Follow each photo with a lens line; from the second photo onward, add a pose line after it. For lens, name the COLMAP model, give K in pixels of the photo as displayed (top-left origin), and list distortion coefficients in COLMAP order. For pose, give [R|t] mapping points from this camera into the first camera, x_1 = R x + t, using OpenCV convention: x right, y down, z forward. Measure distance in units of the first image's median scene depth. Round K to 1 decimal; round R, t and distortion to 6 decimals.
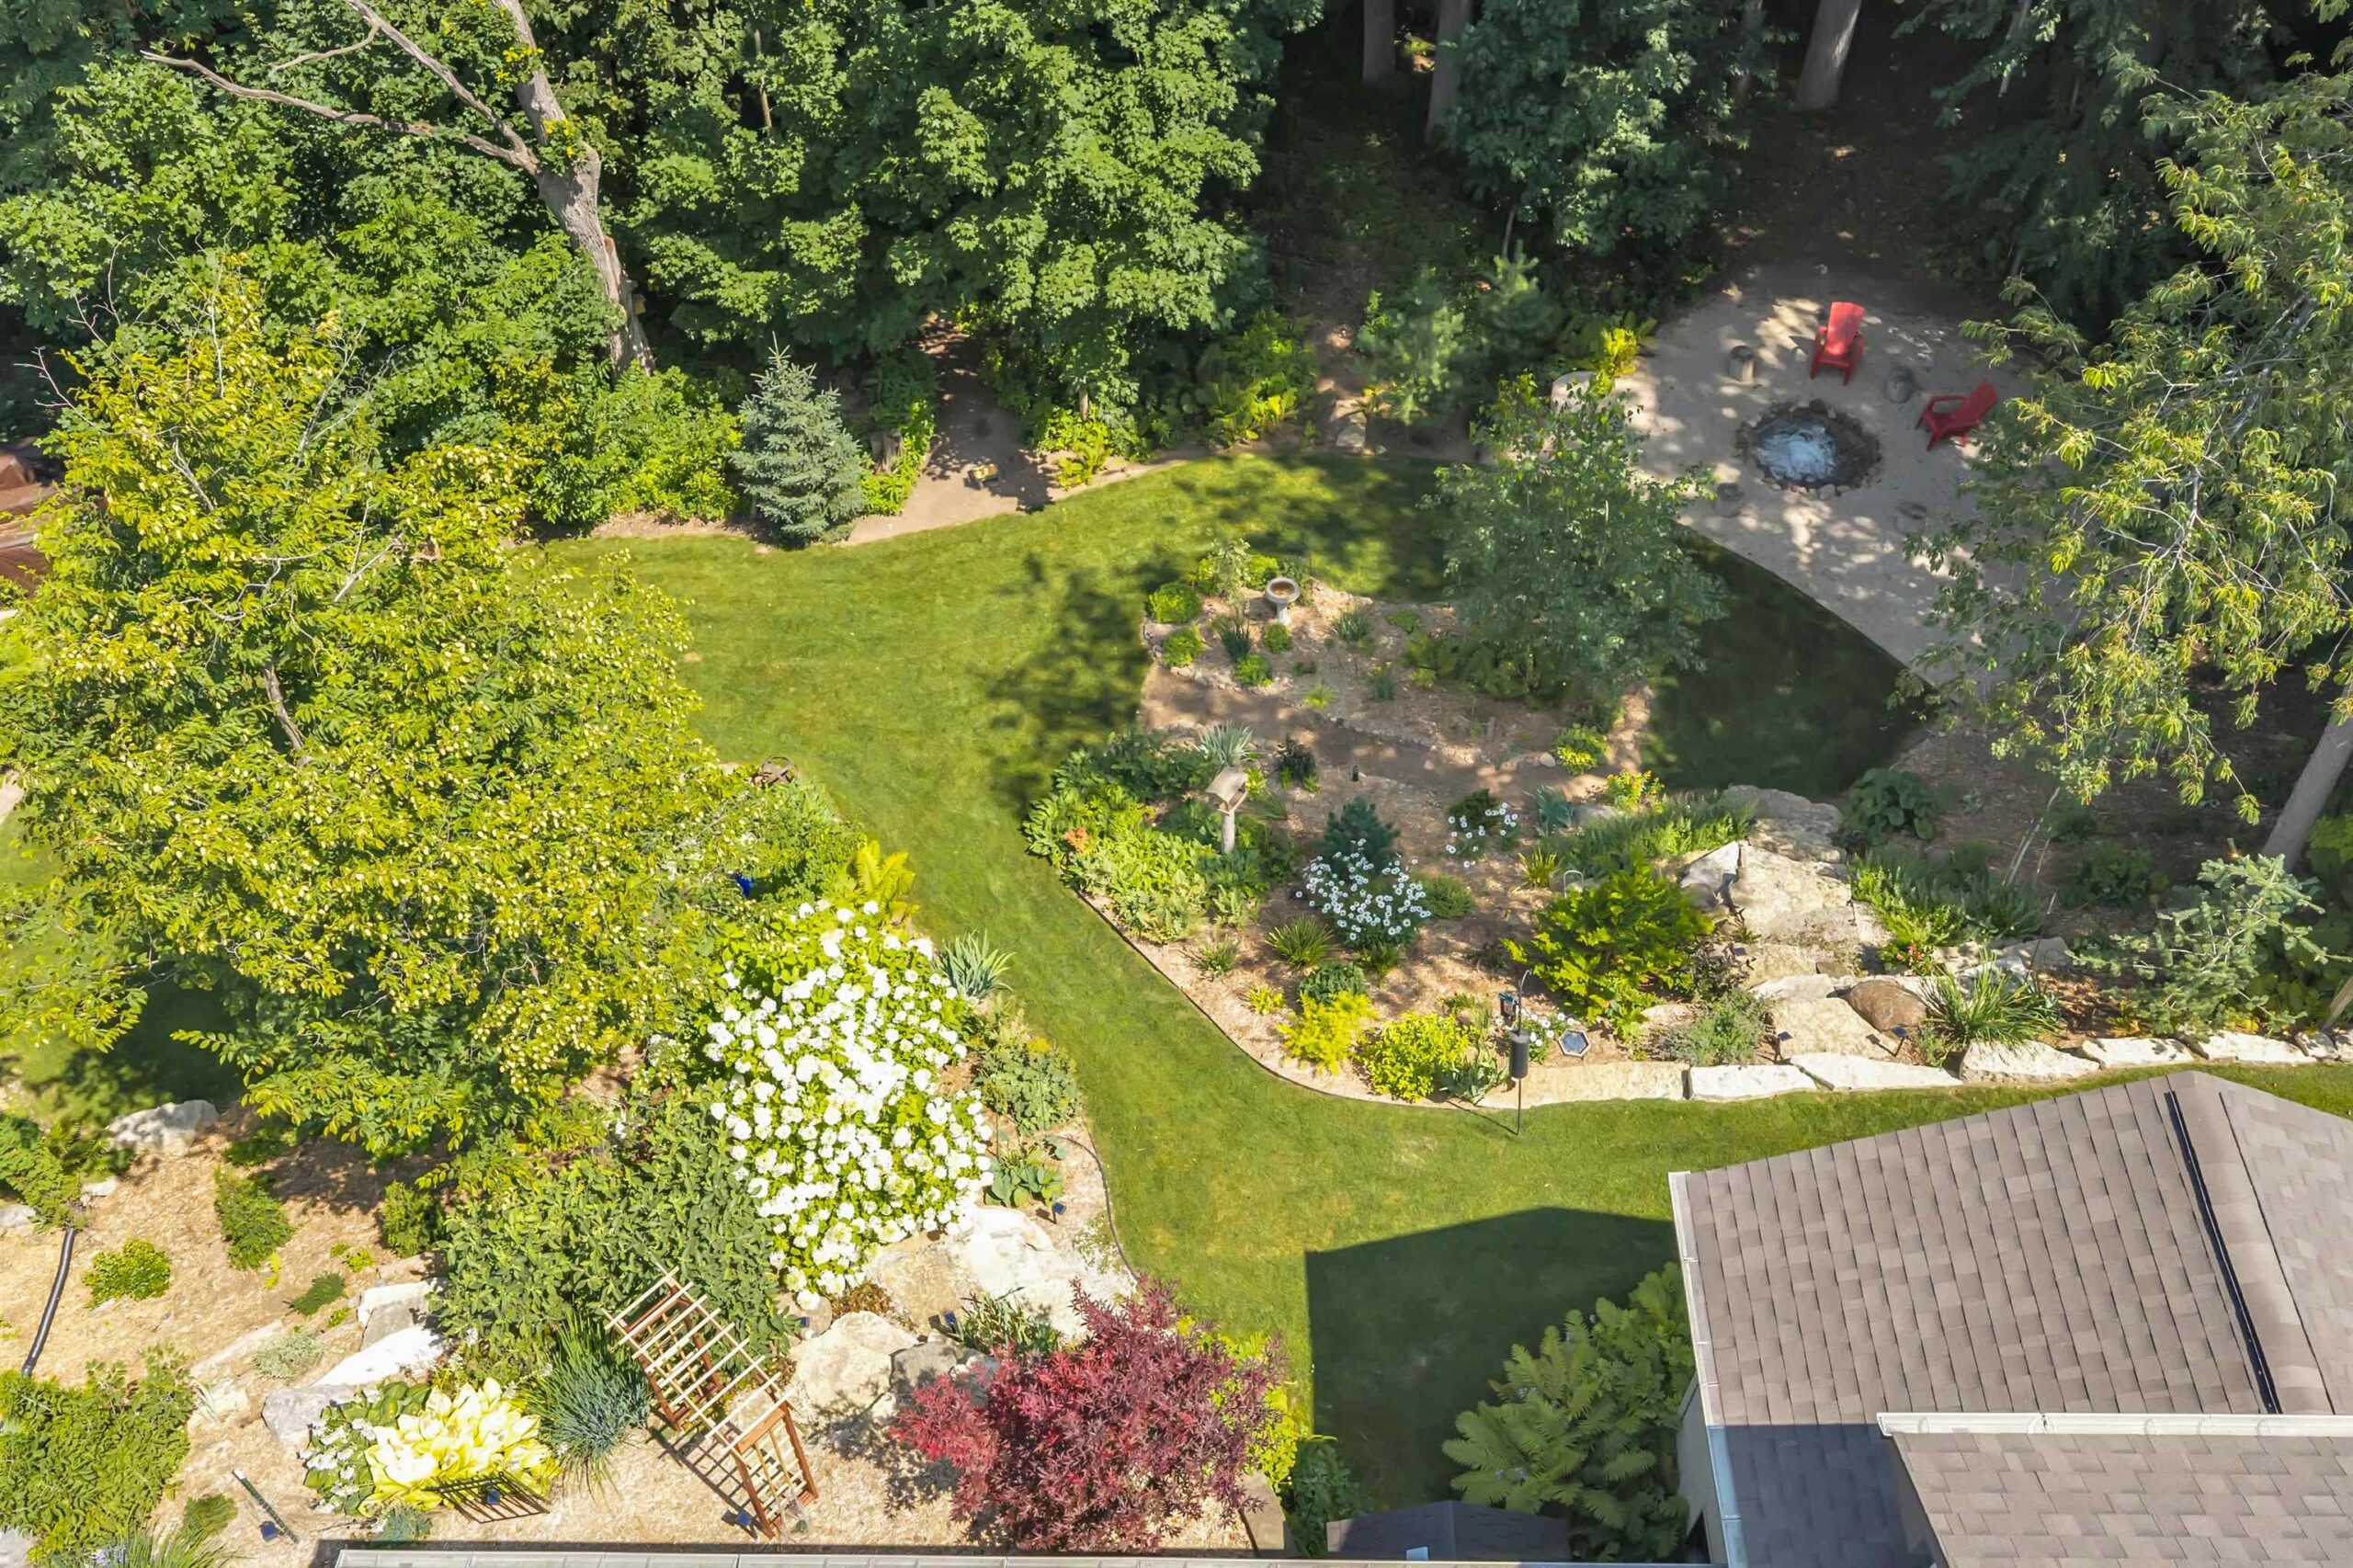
lens RADIAL K [[1952.6, 0, 1176.7], [0, 1952.6, 787.0], [0, 0, 1]] dist [0.037950, -0.060786]
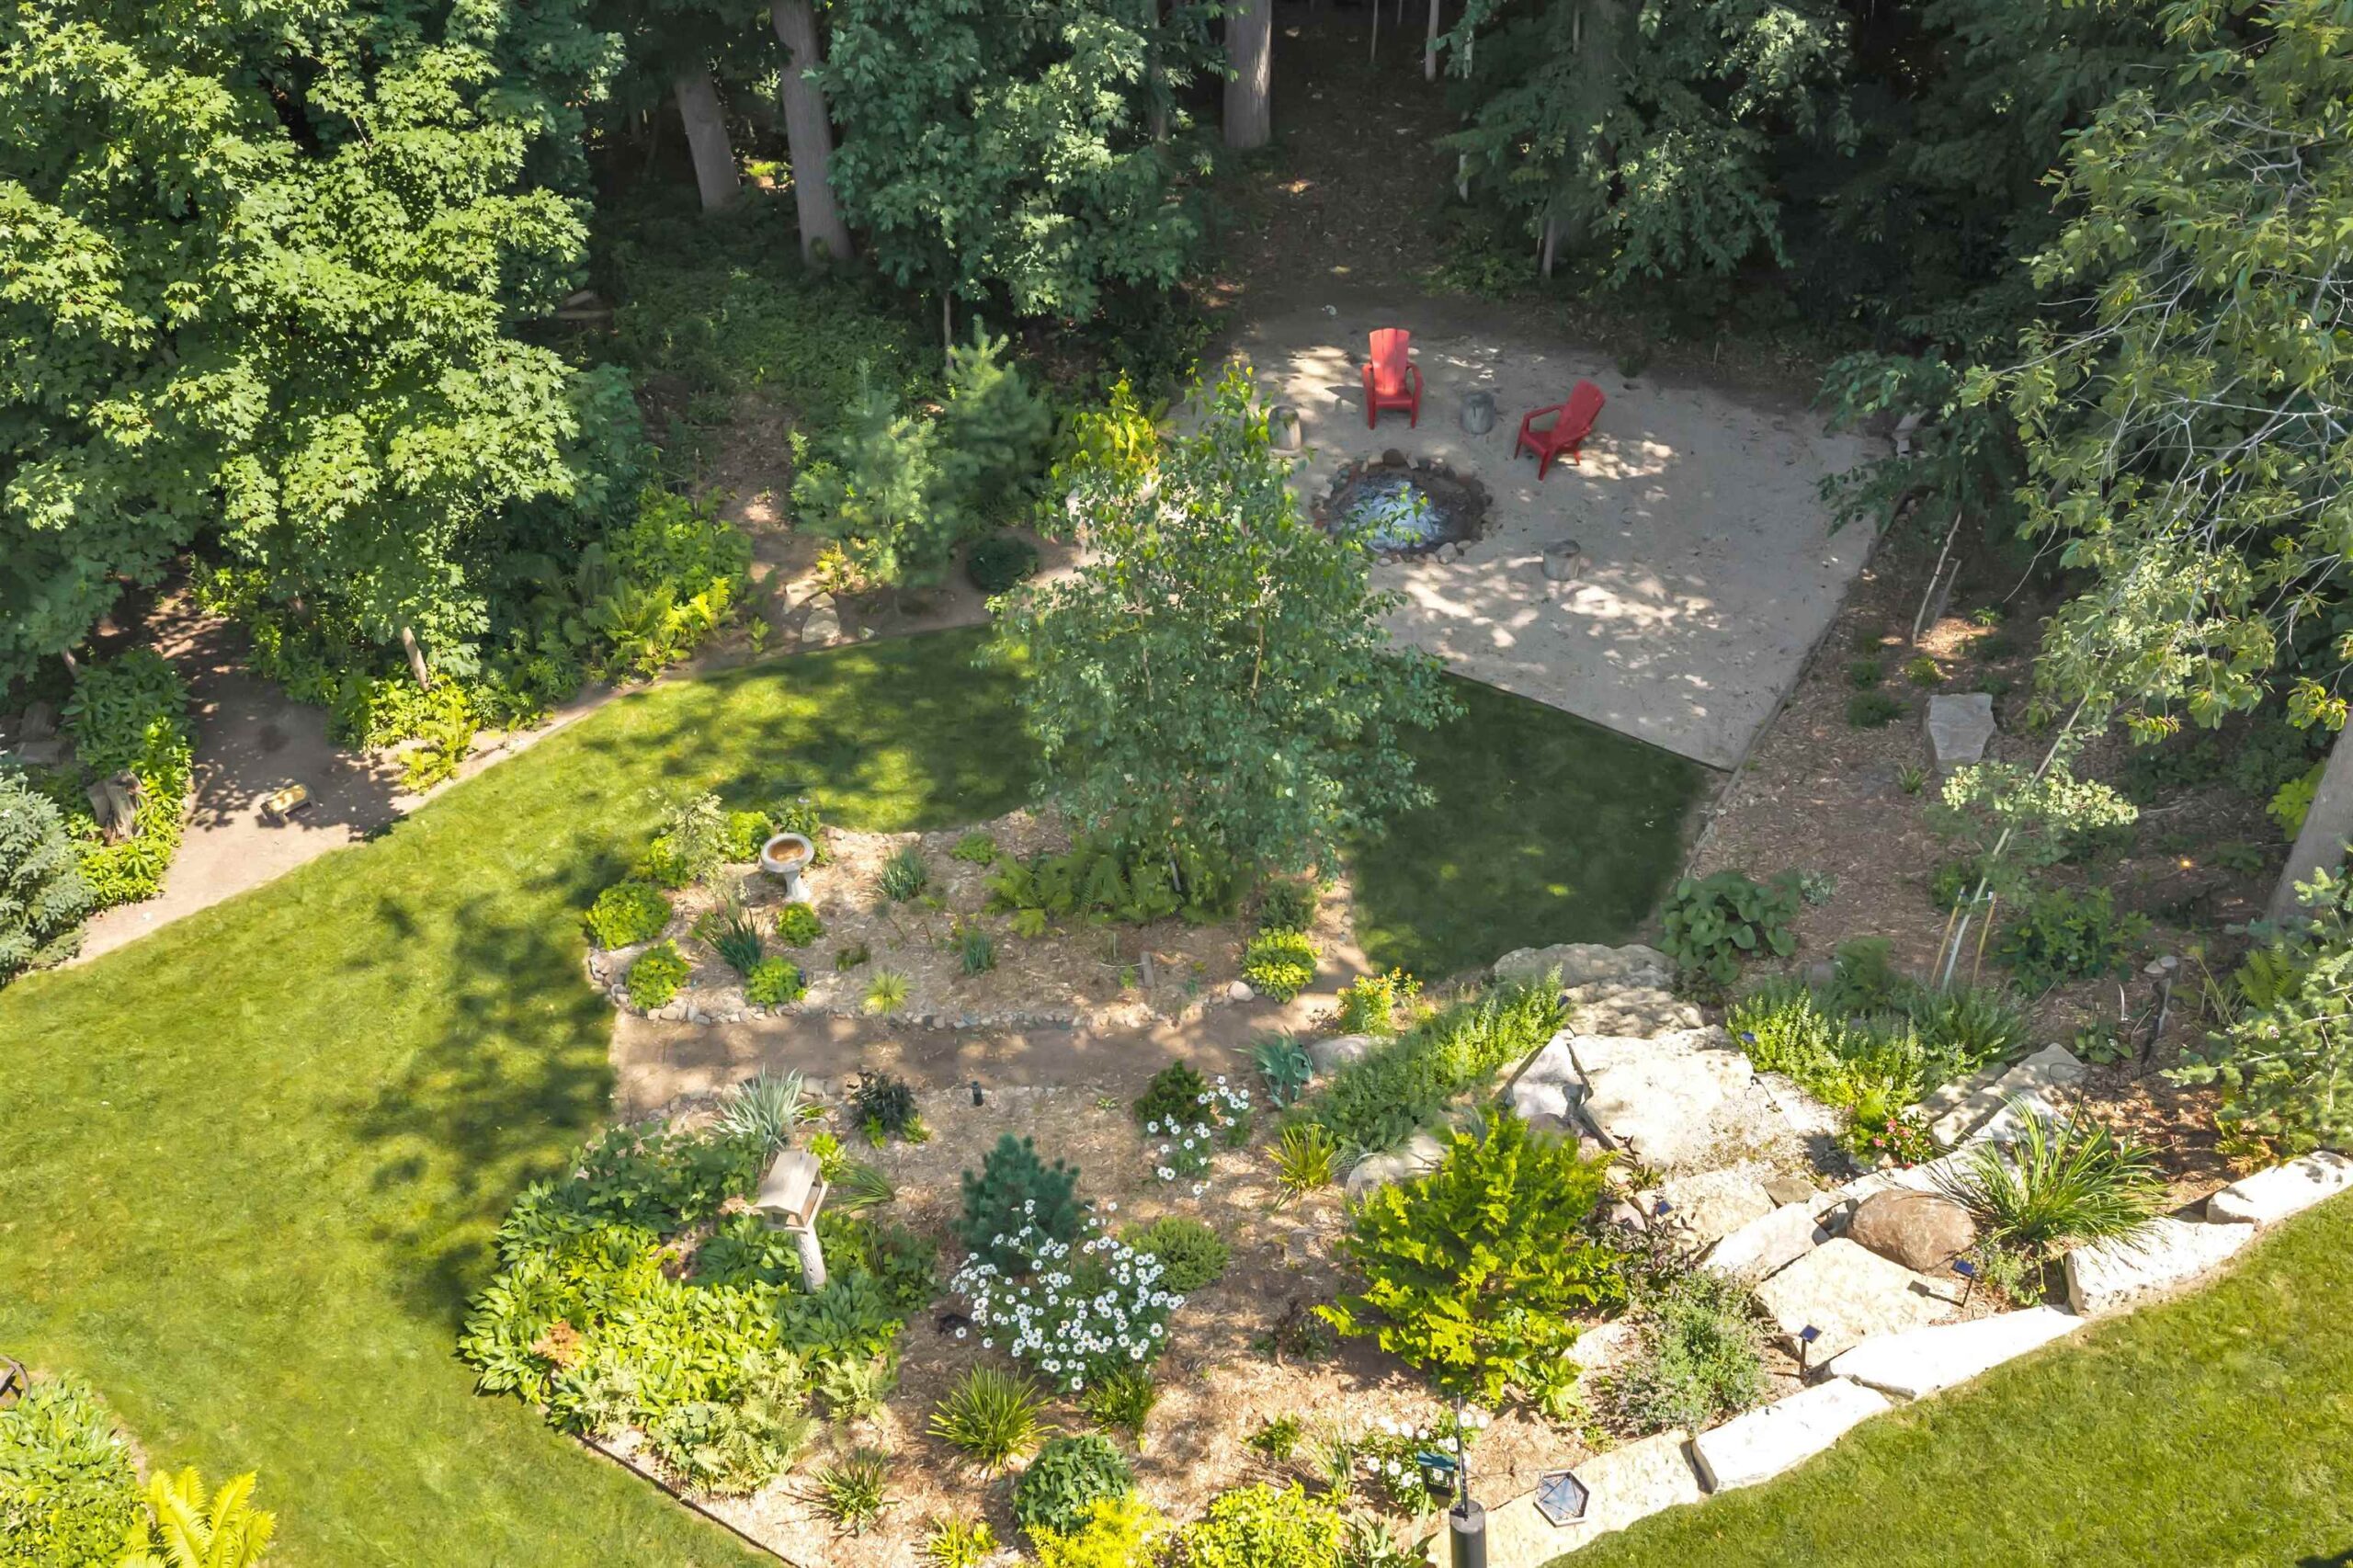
lens RADIAL K [[1952.6, 0, 1176.7], [0, 1952.6, 787.0], [0, 0, 1]] dist [0.037950, -0.060786]
pose [[0.930910, -0.246084, 0.269905, 0.003644], [0.277803, 0.956799, -0.085795, -0.029279], [-0.237132, 0.154848, 0.959057, 0.341391]]
